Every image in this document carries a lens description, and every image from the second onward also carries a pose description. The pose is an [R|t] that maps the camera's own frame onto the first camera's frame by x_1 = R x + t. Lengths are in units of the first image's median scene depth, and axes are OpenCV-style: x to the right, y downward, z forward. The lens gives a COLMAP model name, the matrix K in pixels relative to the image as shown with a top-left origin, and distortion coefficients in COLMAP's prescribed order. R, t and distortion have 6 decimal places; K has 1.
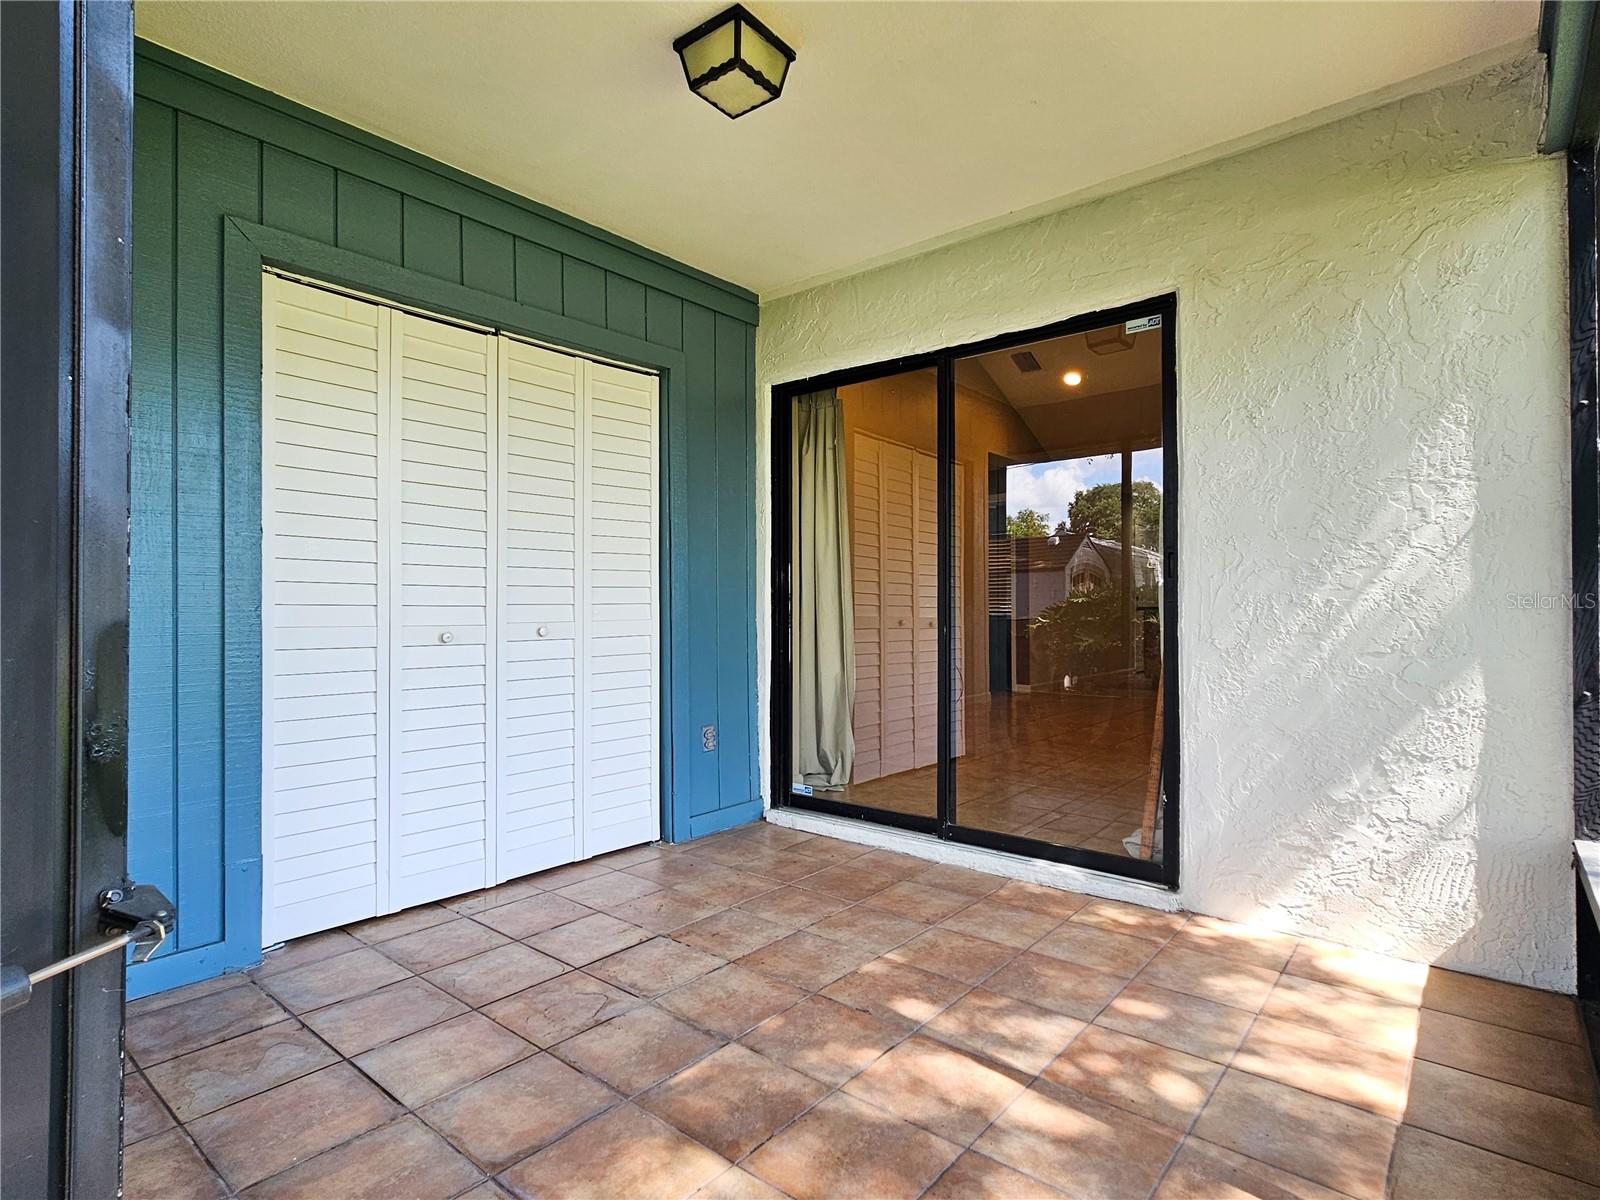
lens RADIAL K [[832.6, 0, 797.7], [0, 832.6, 598.2], [0, 0, 1]] dist [-0.003960, 0.003043]
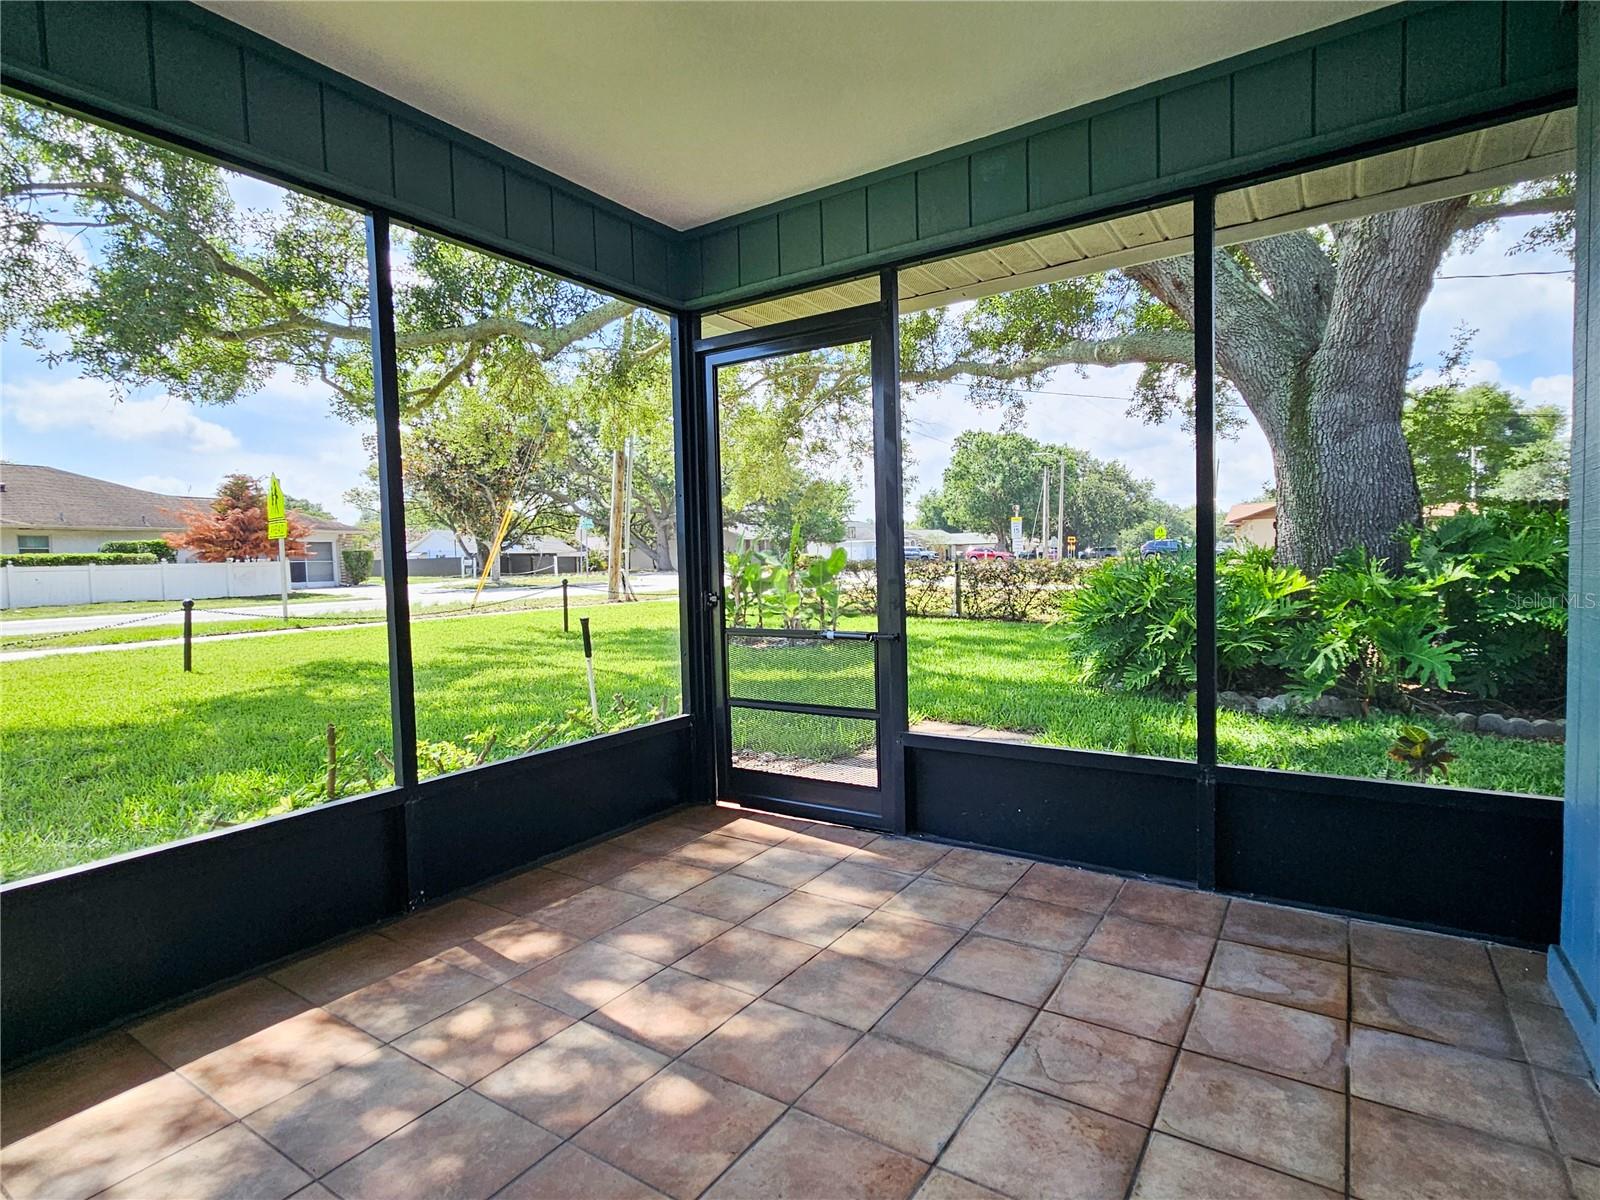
lens RADIAL K [[832.6, 0, 800.2], [0, 832.6, 596.1], [0, 0, 1]] dist [-0.003960, 0.003043]
pose [[-0.993862, 0.036136, -0.104561, 0.092942], [0.033111, 0.998985, 0.030523, -0.023456], [0.105558, 0.026873, -0.994050, 2.070003]]
